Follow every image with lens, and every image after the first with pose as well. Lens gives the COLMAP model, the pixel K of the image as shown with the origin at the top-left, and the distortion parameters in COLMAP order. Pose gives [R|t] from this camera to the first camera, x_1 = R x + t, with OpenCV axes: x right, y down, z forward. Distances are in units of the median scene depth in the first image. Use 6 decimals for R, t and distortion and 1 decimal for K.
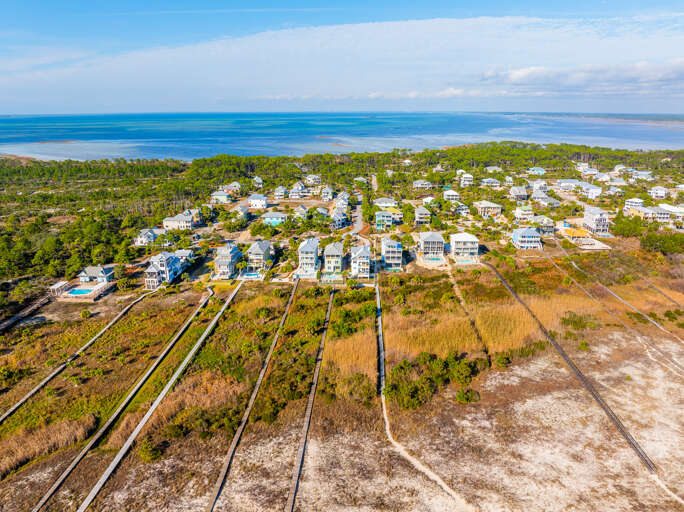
lens RADIAL K [[482.2, 0, 345.4], [0, 482.2, 252.4], [0, 0, 1]] dist [-0.045319, 0.010014]
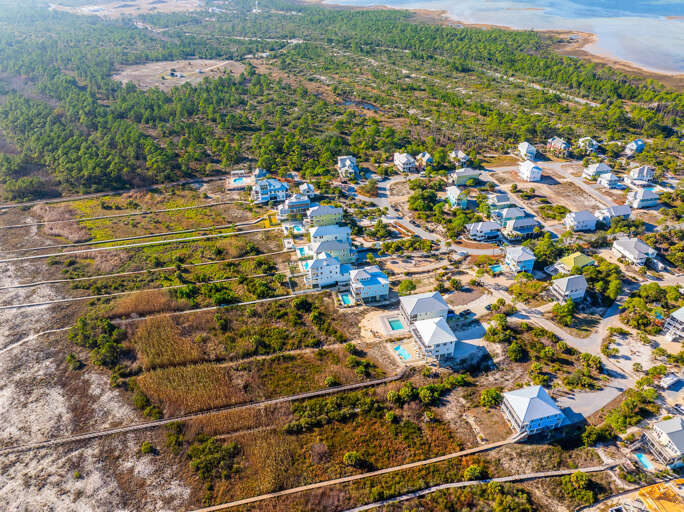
lens RADIAL K [[482.2, 0, 345.4], [0, 482.2, 252.4], [0, 0, 1]] dist [-0.045319, 0.010014]
pose [[0.275460, 0.517514, -0.810124, 1.009289], [-0.277383, 0.849671, 0.448461, -0.568514], [0.920424, 0.101181, 0.377600, 0.837547]]
